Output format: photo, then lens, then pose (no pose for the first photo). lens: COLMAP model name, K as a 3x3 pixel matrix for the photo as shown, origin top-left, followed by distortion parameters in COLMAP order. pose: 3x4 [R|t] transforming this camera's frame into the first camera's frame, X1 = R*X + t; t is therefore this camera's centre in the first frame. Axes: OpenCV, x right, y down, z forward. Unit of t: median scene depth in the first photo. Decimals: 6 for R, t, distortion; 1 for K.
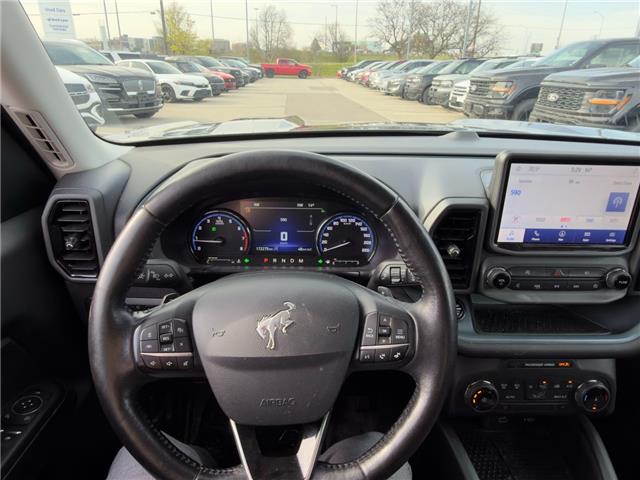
lens RADIAL K [[412.2, 0, 317.6], [0, 412.2, 240.0], [0, 0, 1]] dist [-0.001464, -0.000402]
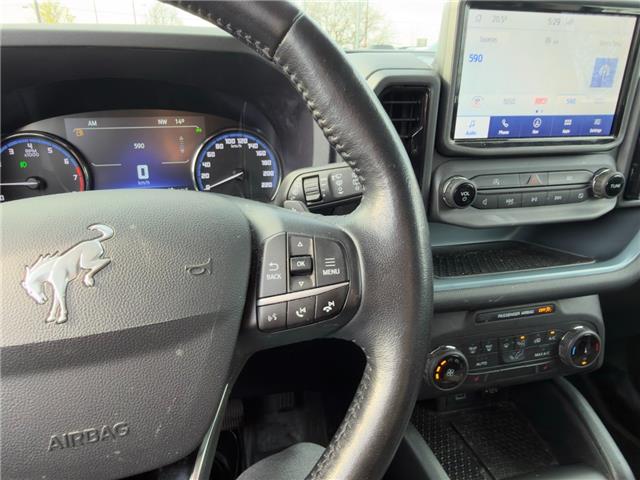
lens RADIAL K [[404.5, 0, 302.0], [0, 404.5, 239.8], [0, 0, 1]] dist [-0.000834, 0.000081]
pose [[0.981623, -0.086400, 0.170150, 0.060607], [0.086588, 0.996224, 0.006329, 0.142748], [-0.170055, 0.008520, 0.985398, 0.378488]]
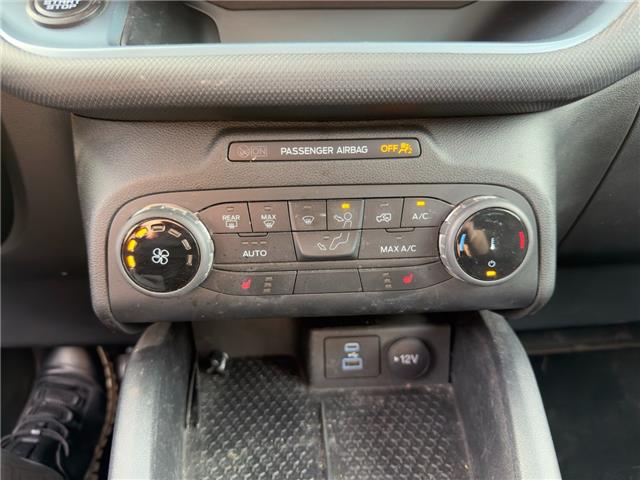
lens RADIAL K [[471.3, 0, 324.6], [0, 471.3, 239.5], [0, 0, 1]] dist [0.039860, -0.045849]
pose [[0.998858, -0.041789, 0.023141, 0.556570], [0.041685, 0.999119, 0.004947, 0.396439], [-0.023327, -0.003977, 0.999720, 0.636812]]
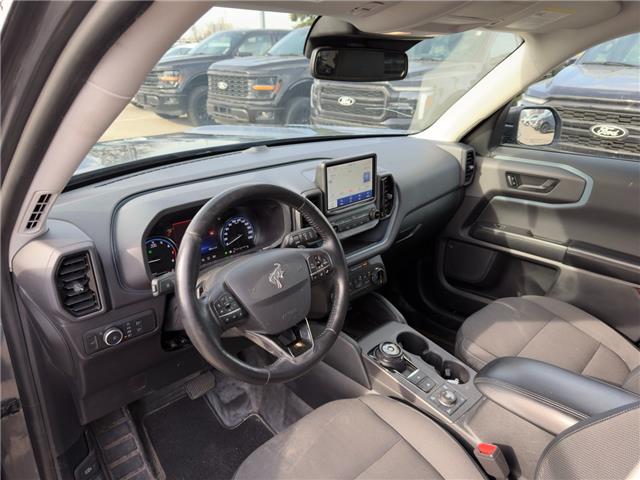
lens RADIAL K [[471.3, 0, 324.6], [0, 471.3, 239.5], [0, 0, 1]] dist [0.039860, -0.045849]
pose [[0.724196, -0.267271, 0.635694, -0.946333], [0.266313, 0.958717, 0.099694, -0.080818], [-0.636096, 0.097096, 0.765477, -0.596608]]
